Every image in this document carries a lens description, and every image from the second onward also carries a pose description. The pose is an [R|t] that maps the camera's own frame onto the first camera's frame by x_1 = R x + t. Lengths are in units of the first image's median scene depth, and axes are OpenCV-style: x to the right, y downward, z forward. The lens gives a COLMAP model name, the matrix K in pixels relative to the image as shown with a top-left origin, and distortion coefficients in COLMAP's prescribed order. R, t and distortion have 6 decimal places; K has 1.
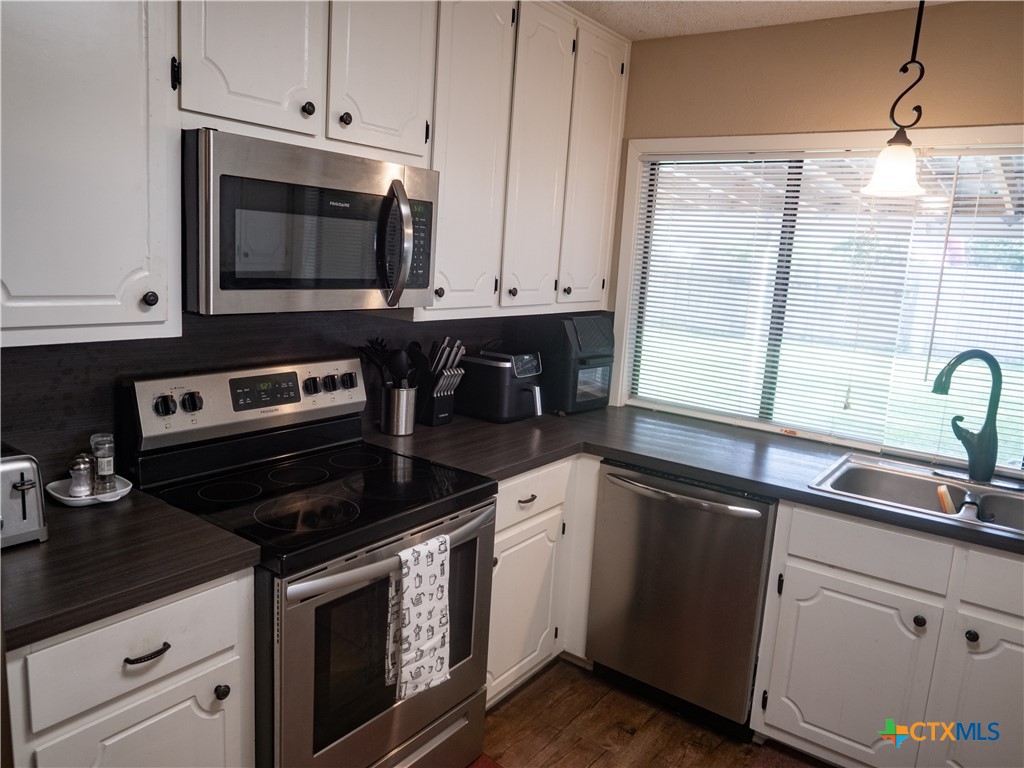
lens RADIAL K [[737.9, 0, 512.0], [0, 737.9, 384.0], [0, 0, 1]] dist [-0.022283, 0.003710]
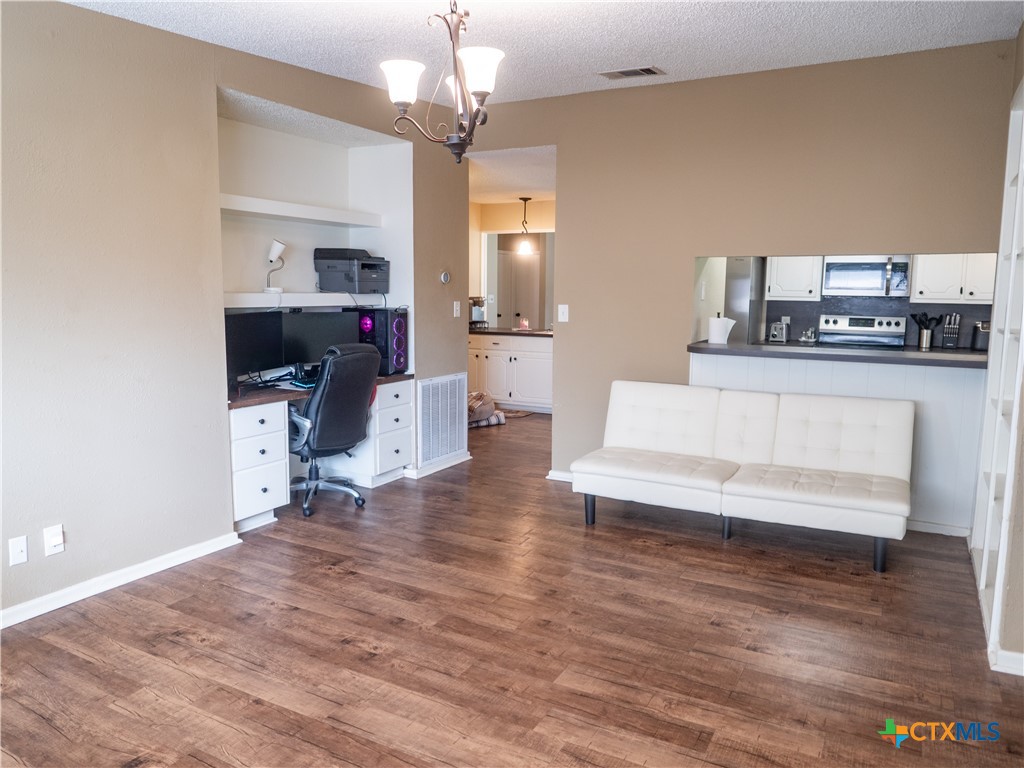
lens RADIAL K [[737.9, 0, 512.0], [0, 737.9, 384.0], [0, 0, 1]] dist [-0.022283, 0.003710]
pose [[0.126385, 0.063714, -0.989933, 2.477452], [-0.169370, 0.984668, 0.041752, 0.370142], [0.977415, 0.162388, 0.135239, -0.847028]]
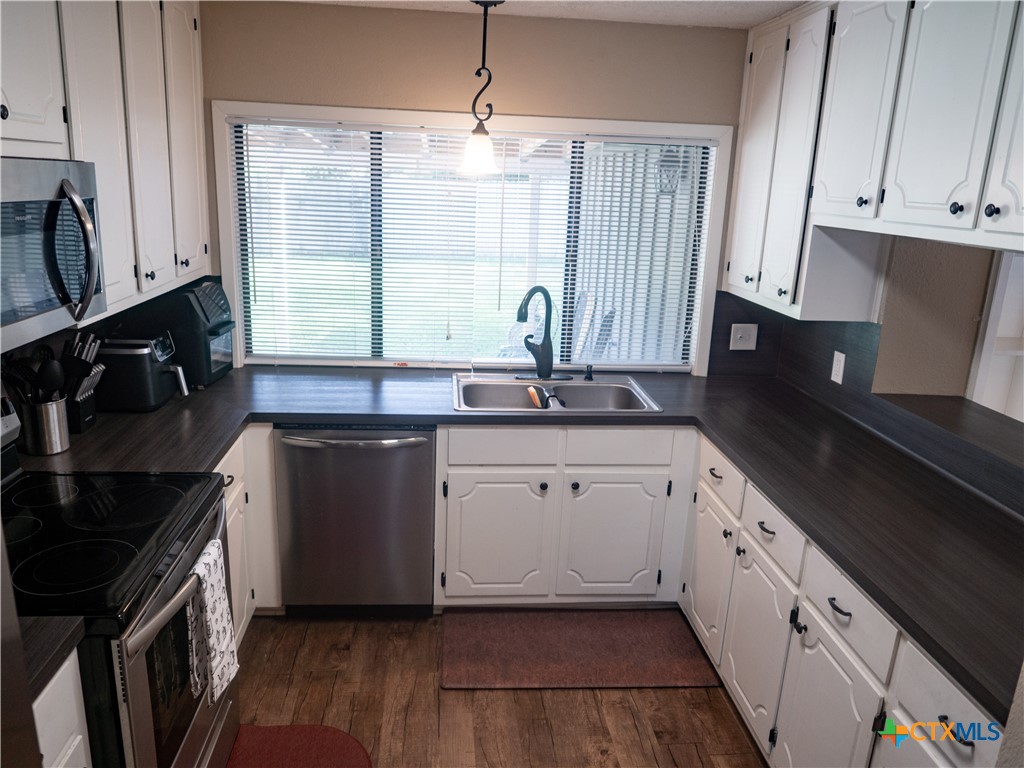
lens RADIAL K [[737.9, 0, 512.0], [0, 737.9, 384.0], [0, 0, 1]] dist [-0.022283, 0.003710]
pose [[0.742637, -0.201555, 0.638643, -0.302178], [0.117538, 0.978060, 0.171997, -0.102997], [-0.659299, -0.052666, 0.750034, -0.020045]]
